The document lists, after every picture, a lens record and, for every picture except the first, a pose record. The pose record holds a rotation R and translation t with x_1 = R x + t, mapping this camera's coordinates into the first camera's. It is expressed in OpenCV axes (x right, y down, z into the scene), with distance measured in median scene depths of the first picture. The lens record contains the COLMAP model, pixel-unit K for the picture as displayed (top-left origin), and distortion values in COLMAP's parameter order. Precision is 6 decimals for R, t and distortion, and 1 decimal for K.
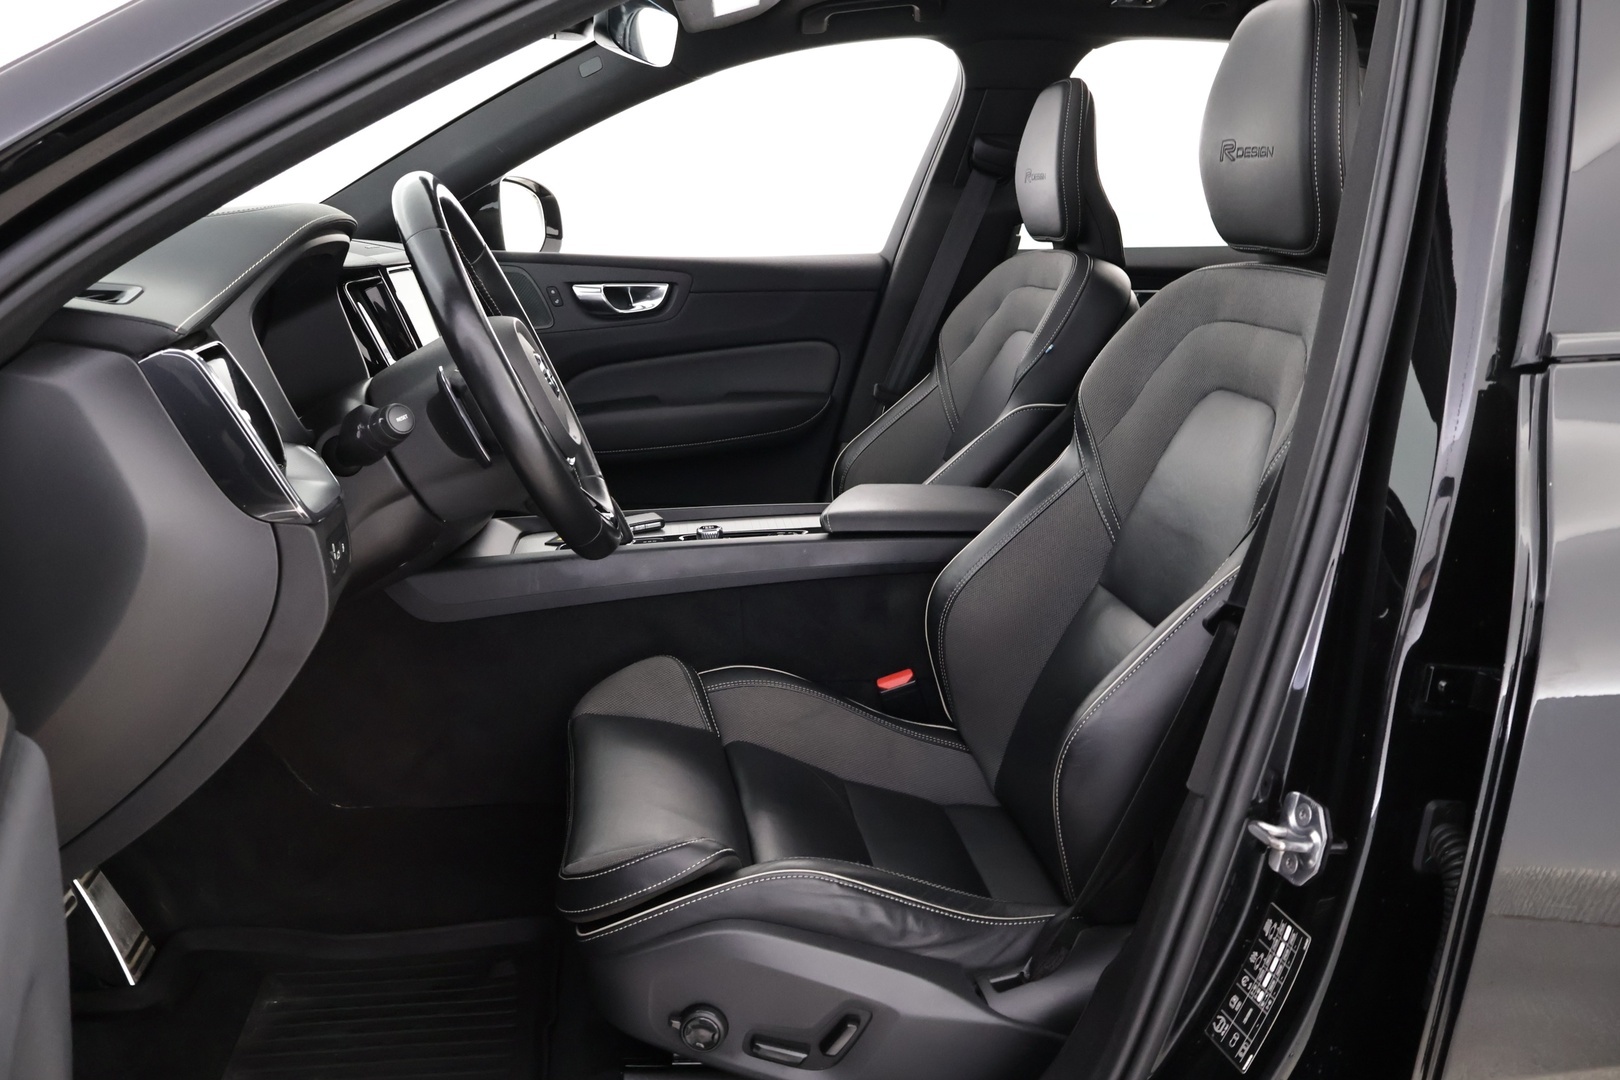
lens RADIAL K [[1326.5, 0, 810.0], [0, 1326.5, 540.0], [0, 0, 1]] dist [-0.002661, -0.011891]
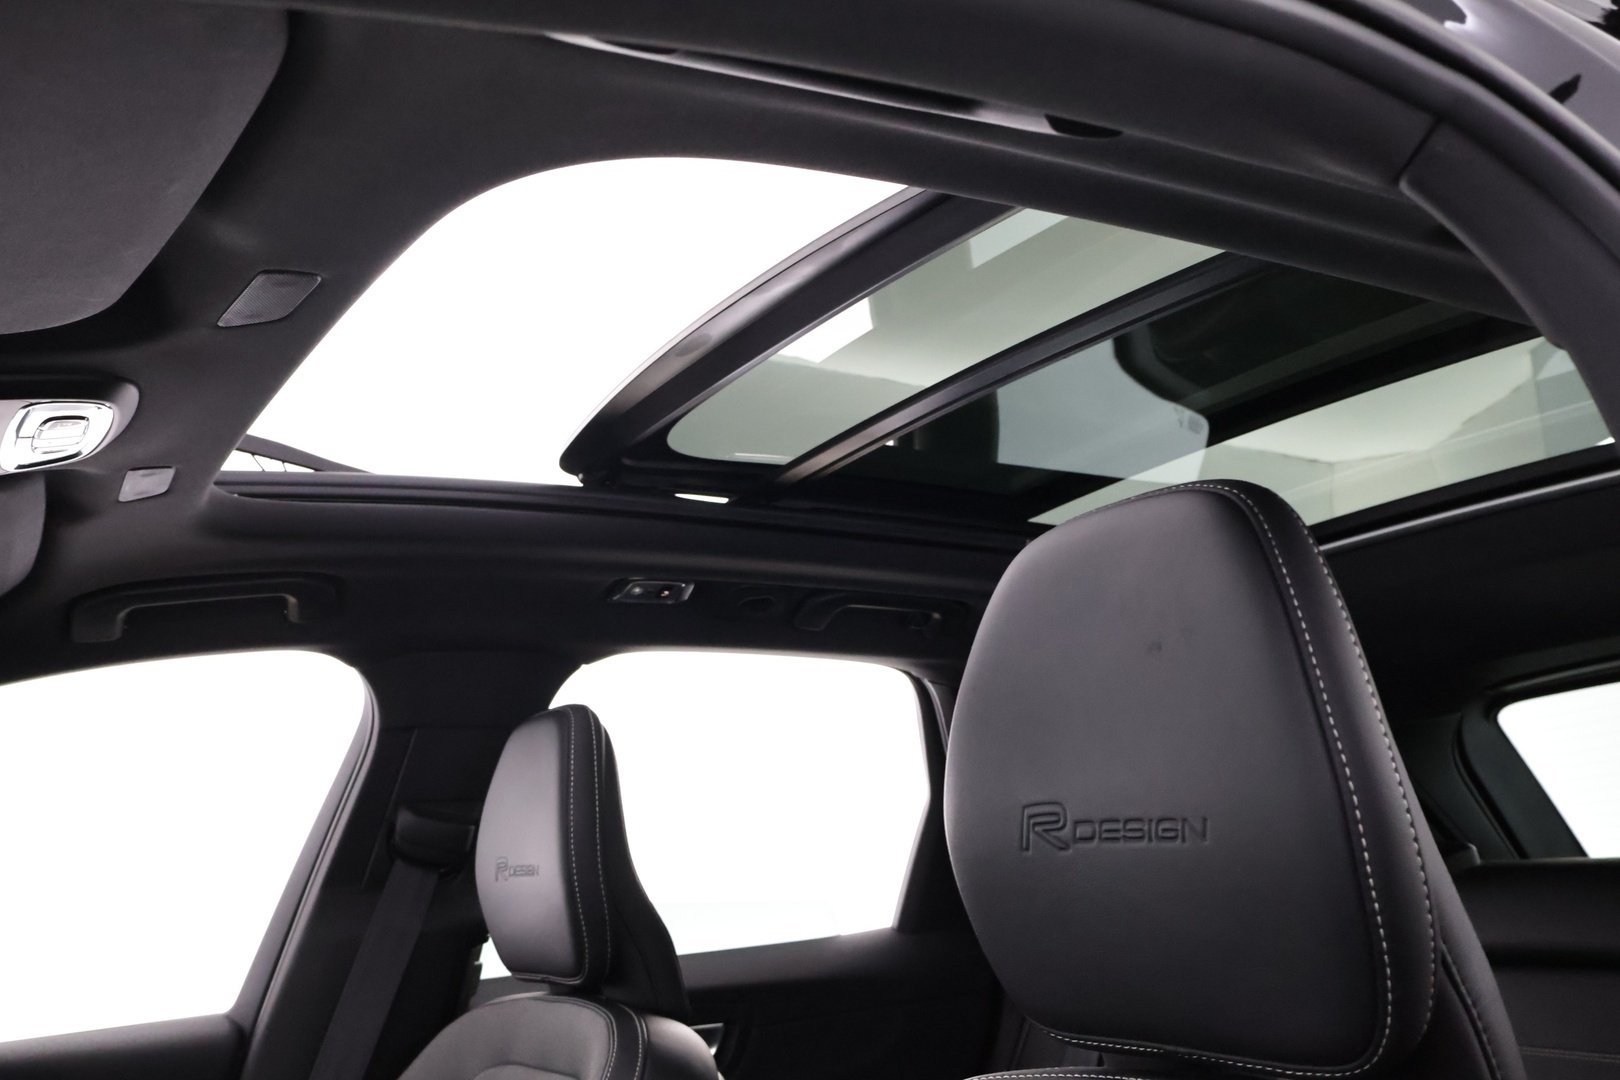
lens RADIAL K [[1452.1, 0, 810.0], [0, 1452.1, 540.0], [0, 0, 1]] dist [0.000545, 0.003063]
pose [[0.914826, 0.023906, 0.403141, 0.028505], [0.158627, 0.896746, -0.413140, -0.115109], [-0.371391, 0.441900, 0.816574, 0.355147]]
